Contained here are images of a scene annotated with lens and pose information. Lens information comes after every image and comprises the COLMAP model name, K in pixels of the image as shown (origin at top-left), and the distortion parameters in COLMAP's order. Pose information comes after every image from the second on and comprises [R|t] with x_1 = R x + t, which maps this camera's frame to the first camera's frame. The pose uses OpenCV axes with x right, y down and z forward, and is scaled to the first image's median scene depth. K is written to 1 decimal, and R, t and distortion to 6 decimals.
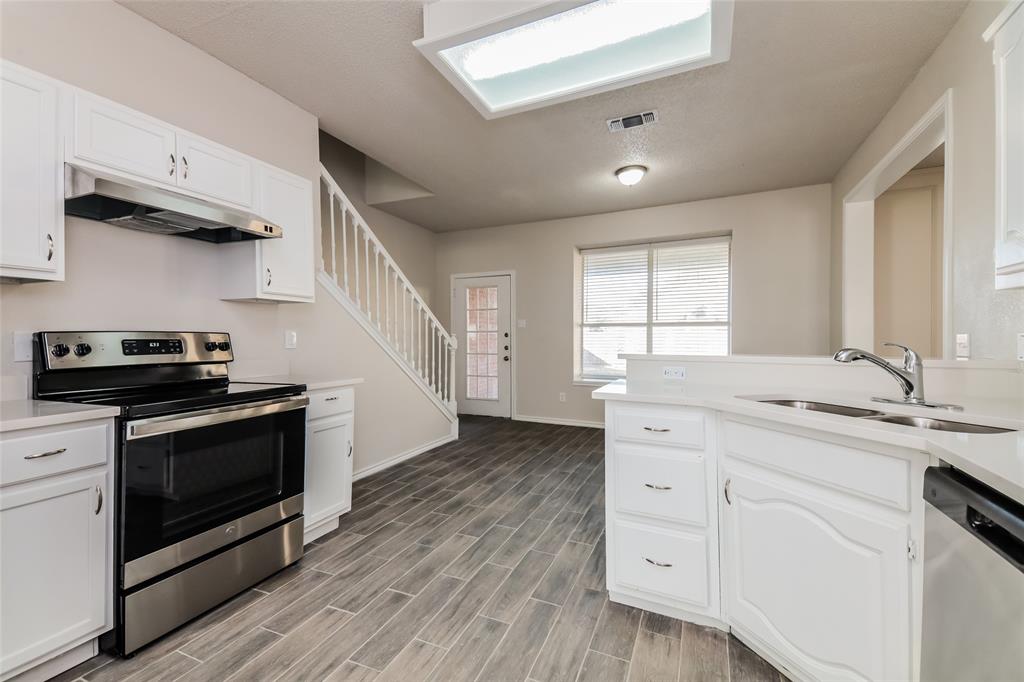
lens RADIAL K [[458.5, 0, 495.3], [0, 458.5, 343.5], [0, 0, 1]] dist [0.123487, -0.052579]
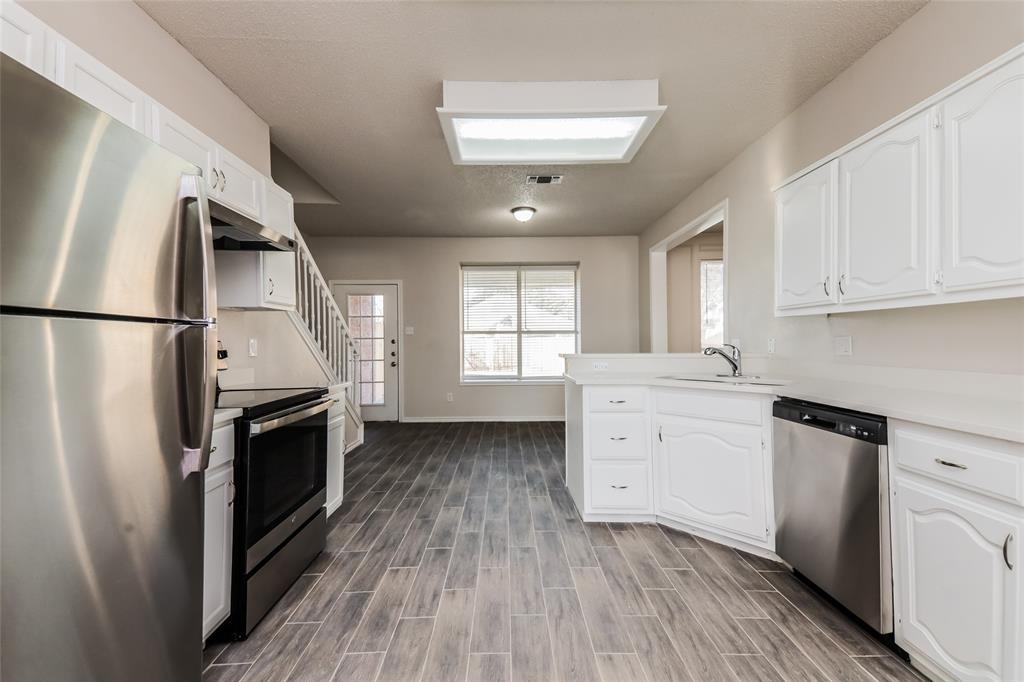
lens RADIAL K [[463.4, 0, 512.0], [0, 463.4, 341.0], [0, 0, 1]] dist [0.125781, -0.000014]
pose [[0.901422, -0.005506, 0.432906, -0.435048], [0.013965, 0.999769, -0.016363, 0.003197], [-0.432716, 0.020795, 0.901290, -0.169583]]
